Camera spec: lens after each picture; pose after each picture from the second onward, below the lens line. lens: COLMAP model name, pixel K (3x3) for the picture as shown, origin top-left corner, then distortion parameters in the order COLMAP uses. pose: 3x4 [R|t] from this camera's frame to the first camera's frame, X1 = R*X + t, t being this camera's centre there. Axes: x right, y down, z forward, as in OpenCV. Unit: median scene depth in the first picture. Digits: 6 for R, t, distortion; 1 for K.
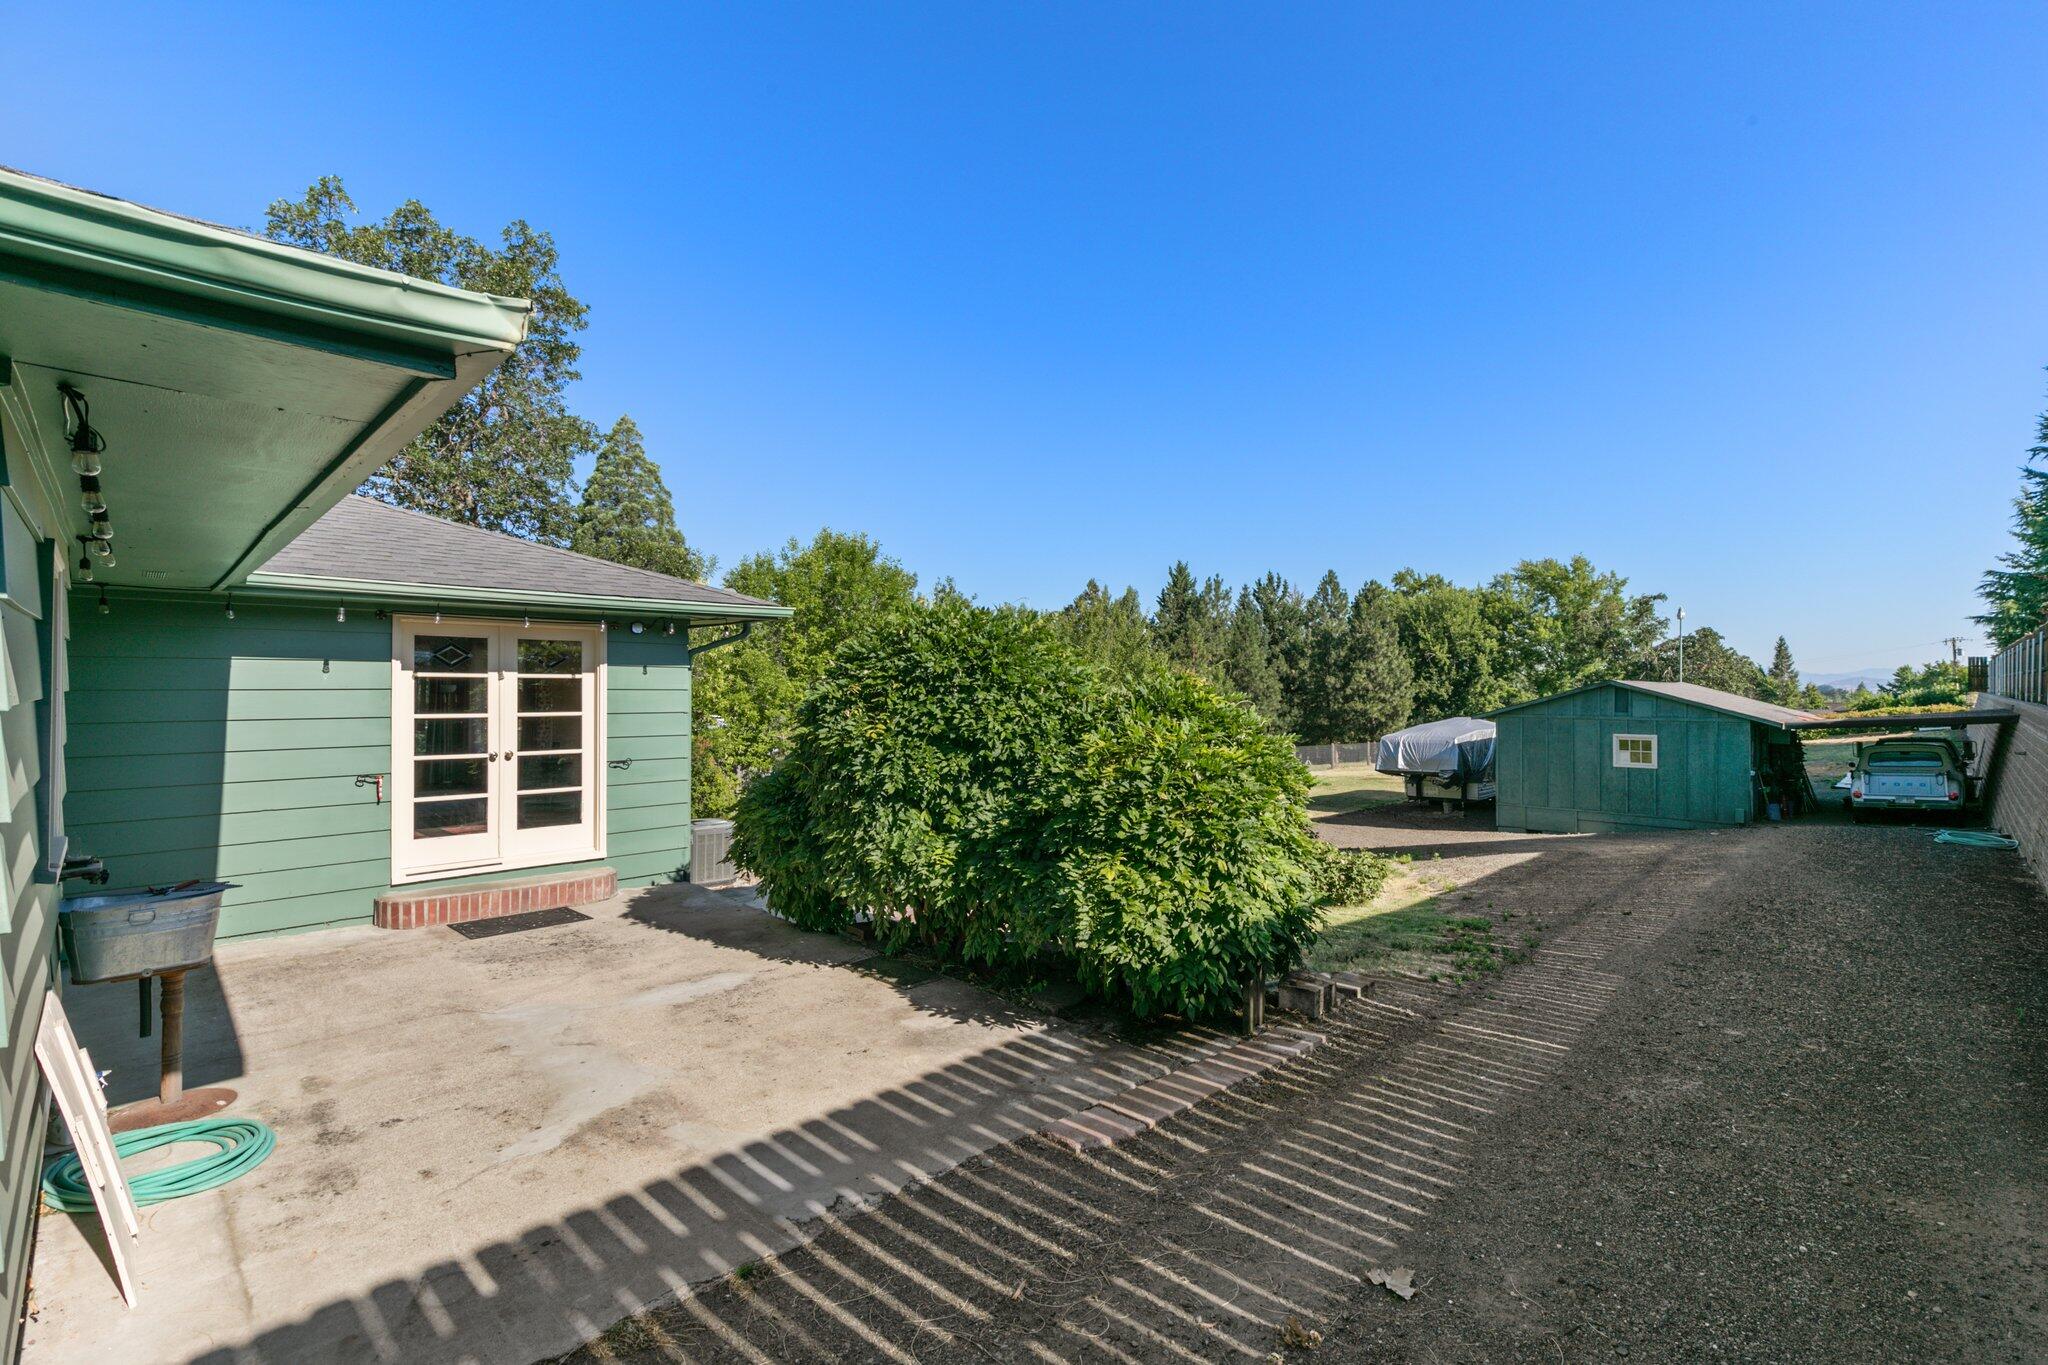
lens RADIAL K [[941.4, 0, 1029.1], [0, 941.4, 680.9], [0, 0, 1]] dist [0.006674, 0.000425]
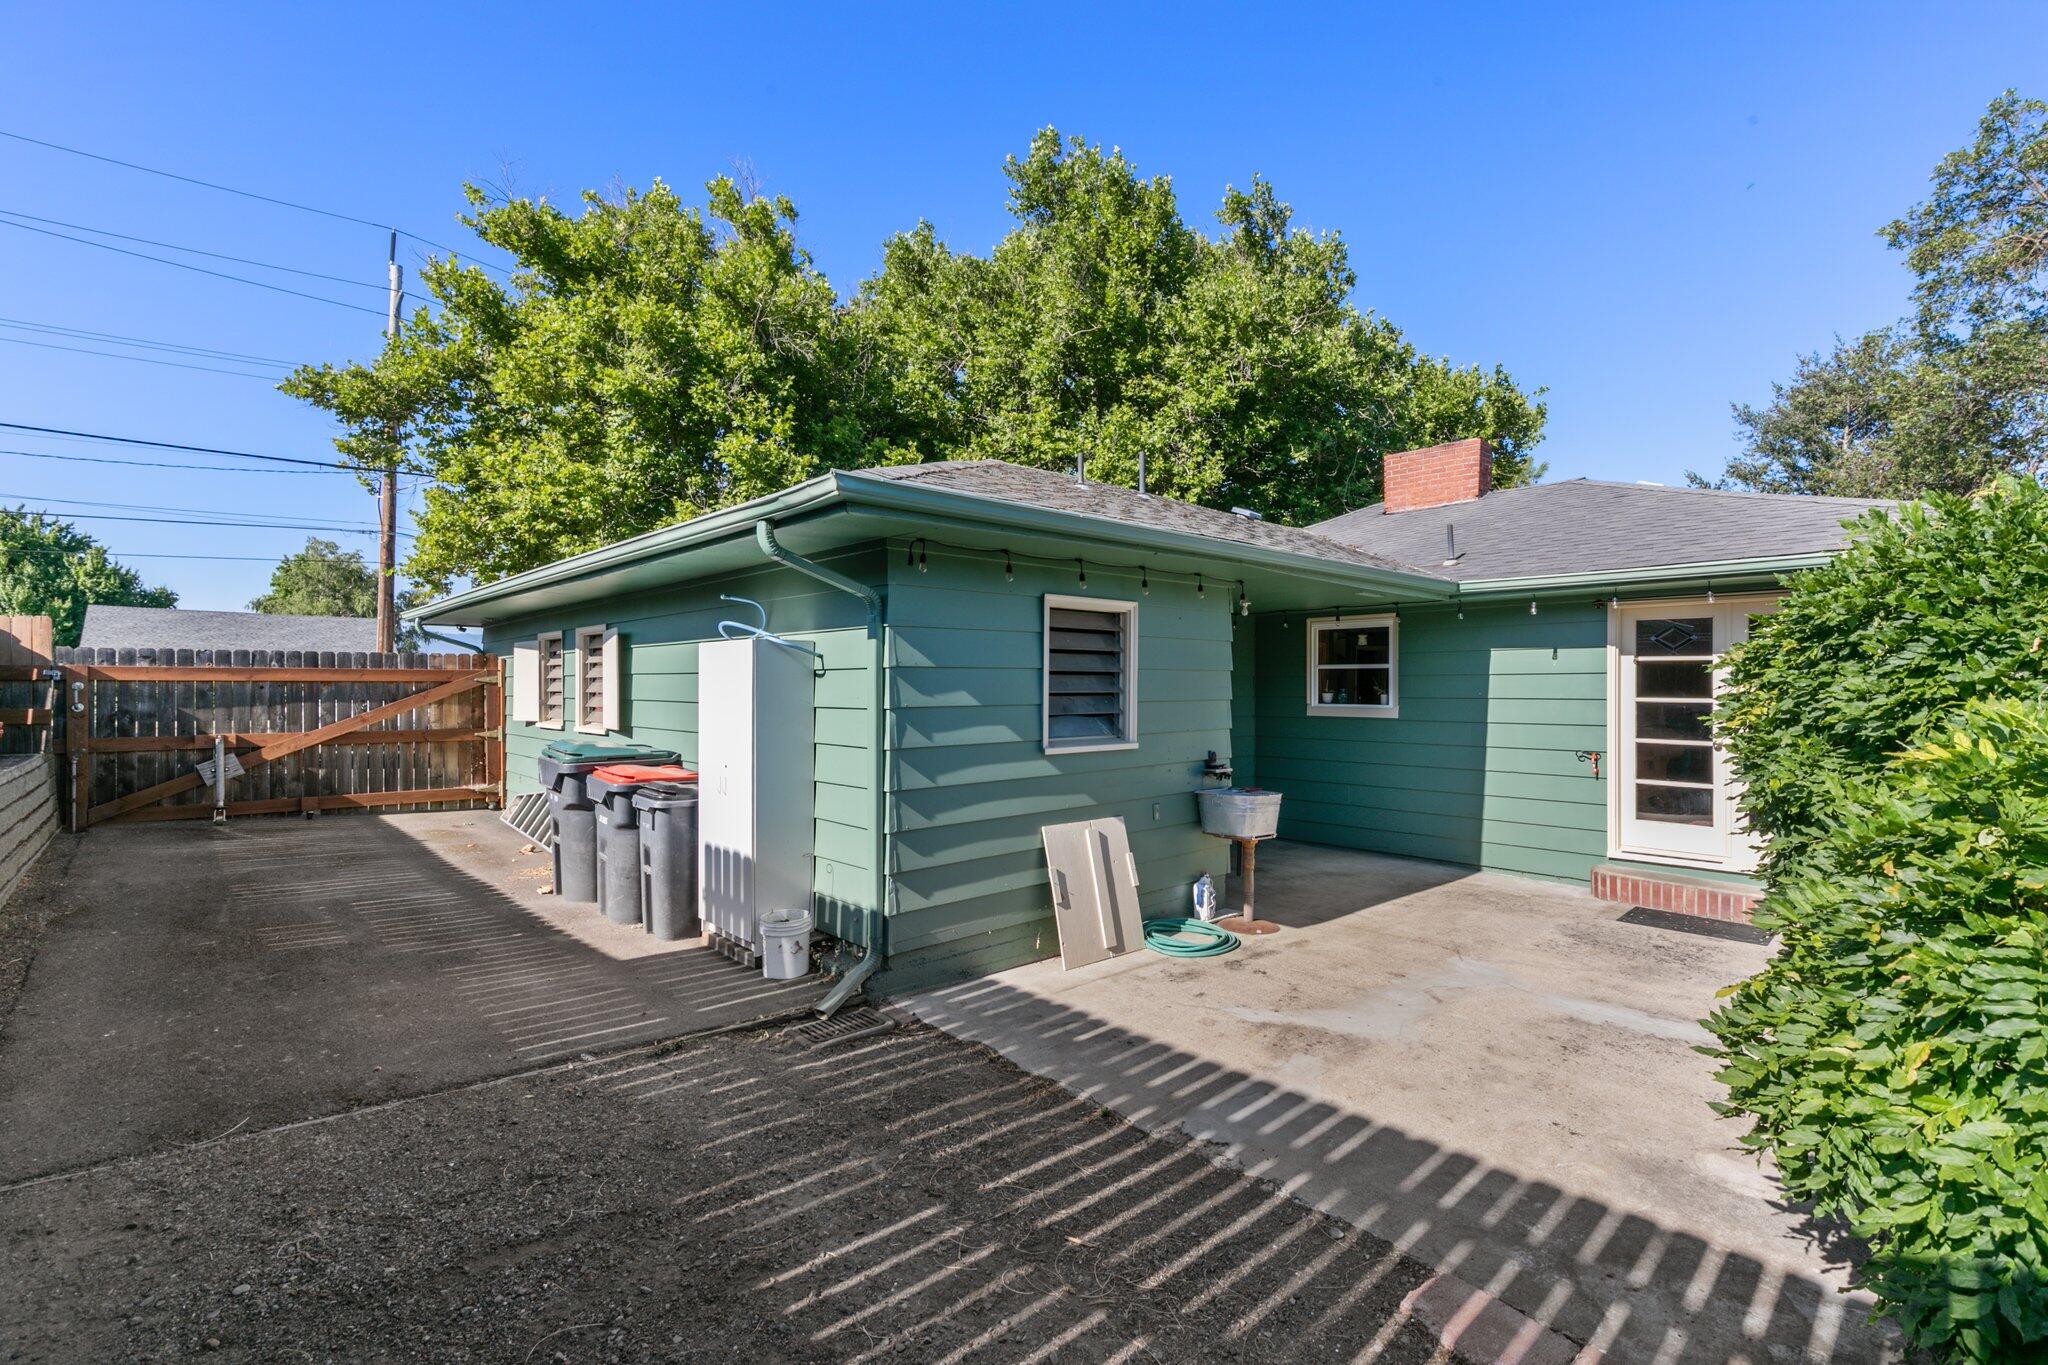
lens RADIAL K [[905.7, 0, 1023.2], [0, 905.7, 687.9], [0, 0, 1]] dist [0.000202, -0.000117]
pose [[-0.048636, 0.006448, -0.998796, 0.593512], [0.002868, 0.999976, 0.006316, 0.026256], [0.998812, -0.002557, -0.048653, 0.608569]]
